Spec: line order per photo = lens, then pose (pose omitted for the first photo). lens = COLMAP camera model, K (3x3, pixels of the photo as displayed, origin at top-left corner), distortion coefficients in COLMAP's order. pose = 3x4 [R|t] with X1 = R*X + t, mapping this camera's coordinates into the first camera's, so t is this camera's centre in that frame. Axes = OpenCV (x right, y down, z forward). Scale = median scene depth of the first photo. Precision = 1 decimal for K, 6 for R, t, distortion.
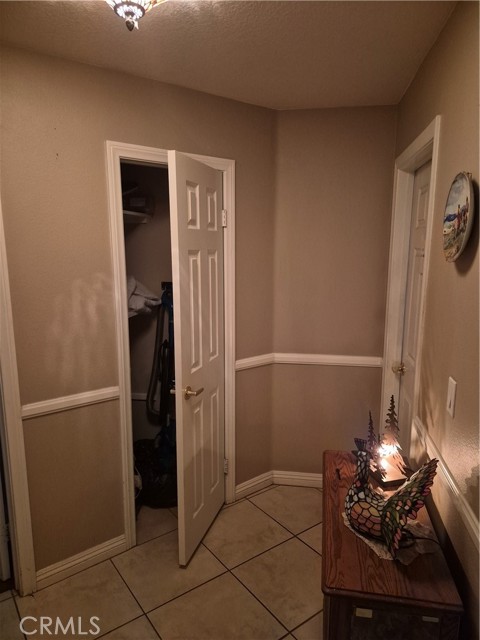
lens RADIAL K [[451.7, 0, 239.2], [0, 451.7, 324.0], [0, 0, 1]] dist [0.130484, -0.119238]
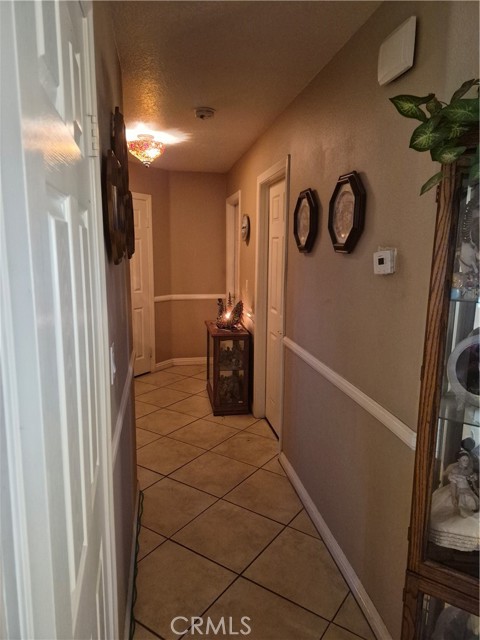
lens RADIAL K [[451.7, 0, 239.2], [0, 451.7, 324.0], [0, 0, 1]] dist [0.130484, -0.119238]
pose [[0.942098, -0.046347, 0.332120, -0.316792], [0.048108, 0.998838, 0.002922, 0.208766], [-0.331869, 0.013224, 0.943233, -0.955461]]
